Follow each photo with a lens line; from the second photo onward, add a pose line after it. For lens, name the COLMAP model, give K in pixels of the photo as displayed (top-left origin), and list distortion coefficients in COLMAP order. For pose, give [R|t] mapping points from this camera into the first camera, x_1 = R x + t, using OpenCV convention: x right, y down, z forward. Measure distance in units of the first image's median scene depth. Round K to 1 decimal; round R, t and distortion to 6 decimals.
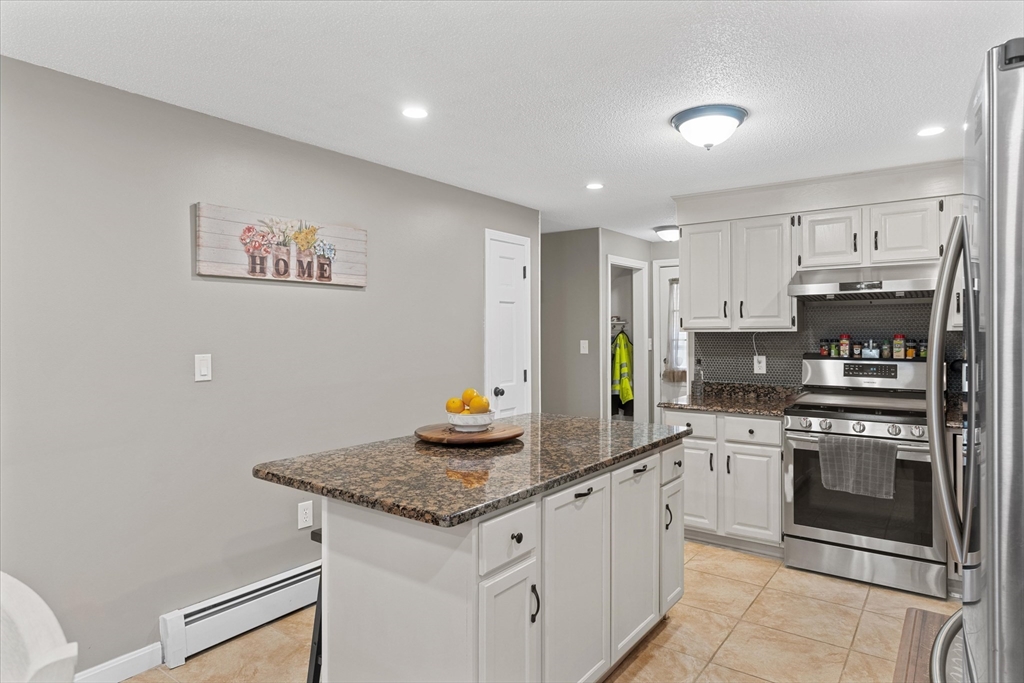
lens RADIAL K [[604.0, 0, 507.7], [0, 604.0, 336.7], [0, 0, 1]] dist [0.001585, 0.000563]
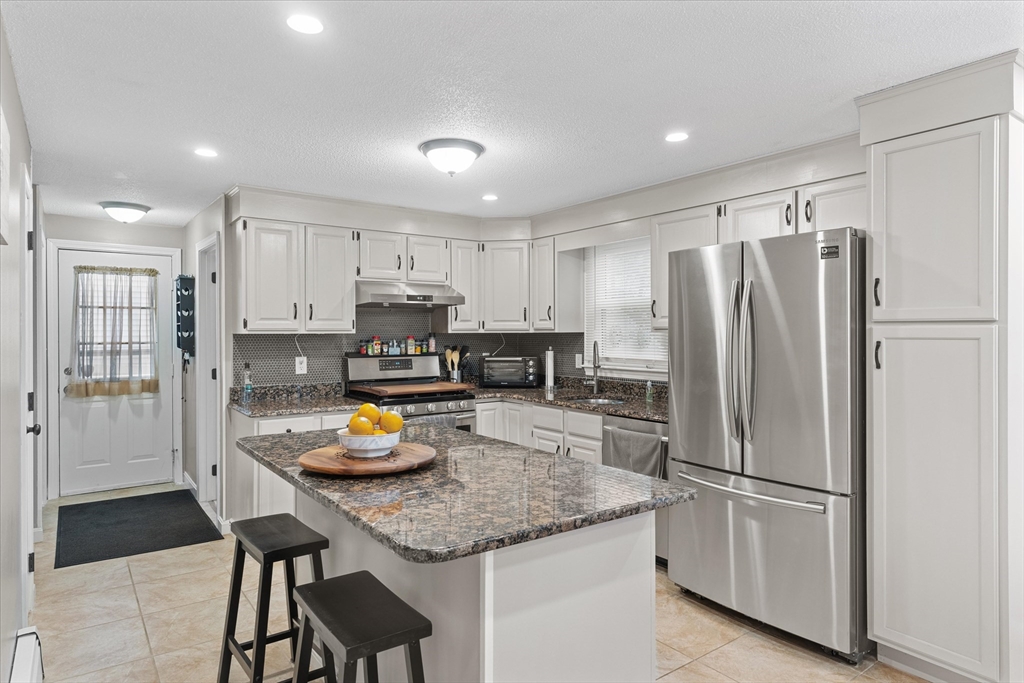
lens RADIAL K [[604.0, 0, 507.6], [0, 604.0, 337.9], [0, 0, 1]] dist [0.001585, 0.000563]
pose [[0.322320, -0.005499, 0.946615, -0.495937], [0.007127, 0.999969, 0.003383, -0.002213], [-0.946604, 0.005656, 0.322350, 0.361641]]
